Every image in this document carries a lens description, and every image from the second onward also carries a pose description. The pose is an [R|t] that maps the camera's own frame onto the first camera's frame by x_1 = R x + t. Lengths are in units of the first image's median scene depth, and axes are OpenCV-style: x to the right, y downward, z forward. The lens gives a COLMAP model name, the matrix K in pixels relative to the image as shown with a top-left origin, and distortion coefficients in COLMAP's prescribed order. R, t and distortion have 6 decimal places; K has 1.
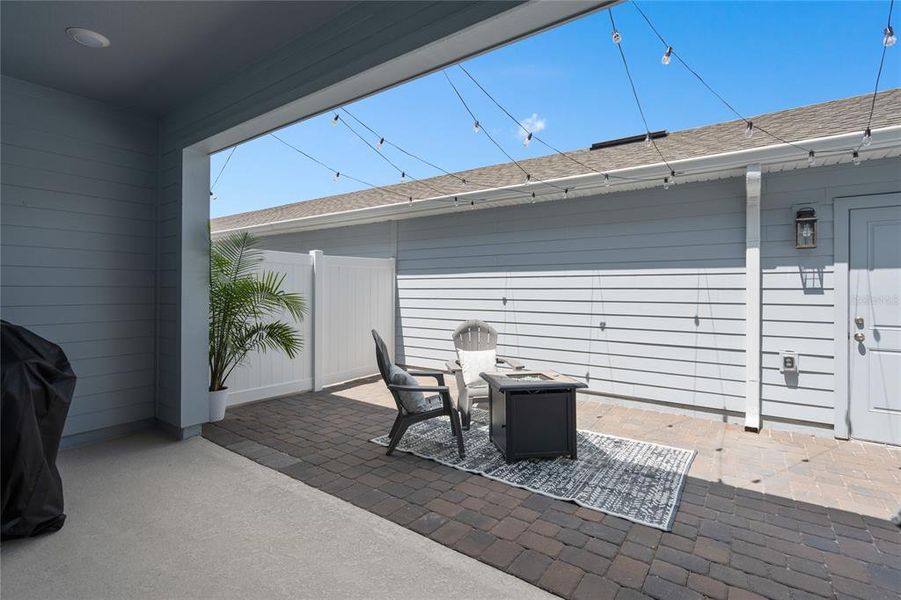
lens RADIAL K [[439.5, 0, 450.5], [0, 439.5, 300.0], [0, 0, 1]] dist [-0.000141, 0.000611]
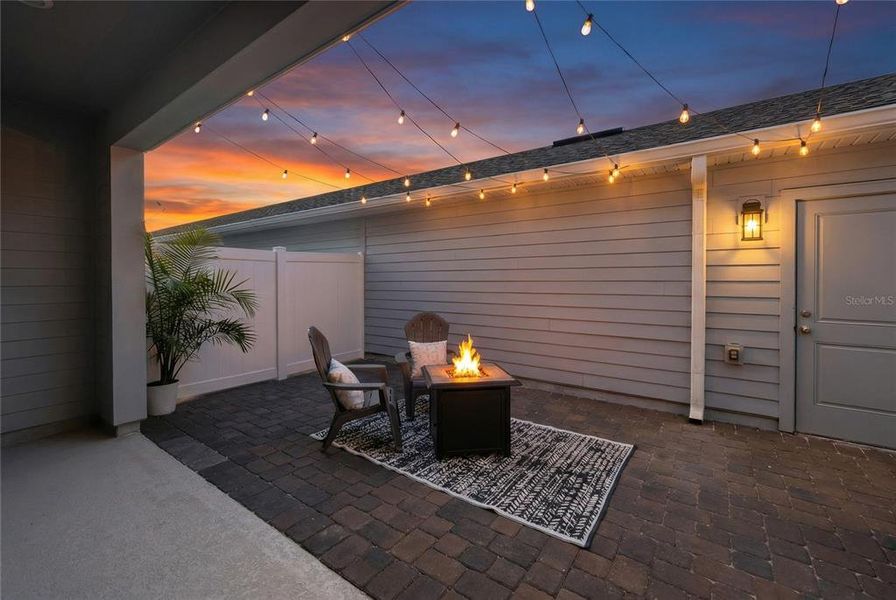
lens RADIAL K [[385.2, 0, 433.2], [0, 385.2, 293.6], [0, 0, 1]] dist [-0.000542, -0.000389]
pose [[0.999377, -0.006486, -0.034700, 0.148145], [0.007197, 0.999766, 0.020378, -0.025767], [0.034559, -0.020615, 0.999190, 0.131966]]
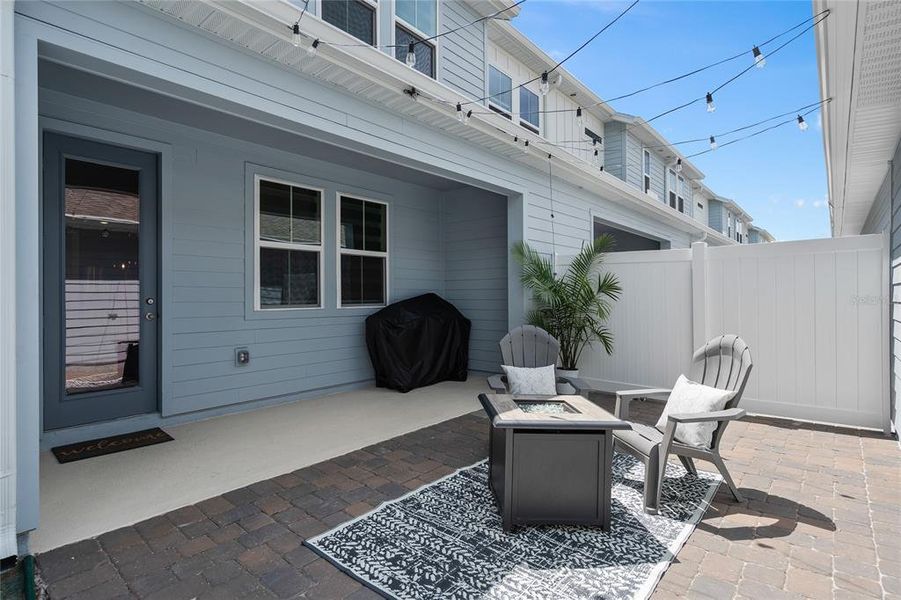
lens RADIAL K [[439.5, 0, 450.5], [0, 439.5, 300.0], [0, 0, 1]] dist [-0.000141, 0.000611]
pose [[-0.103257, 0.000995, -0.994654, 1.036037], [-0.010258, 0.999945, 0.002065, -0.004029], [0.994602, 0.010417, -0.103241, 1.033255]]
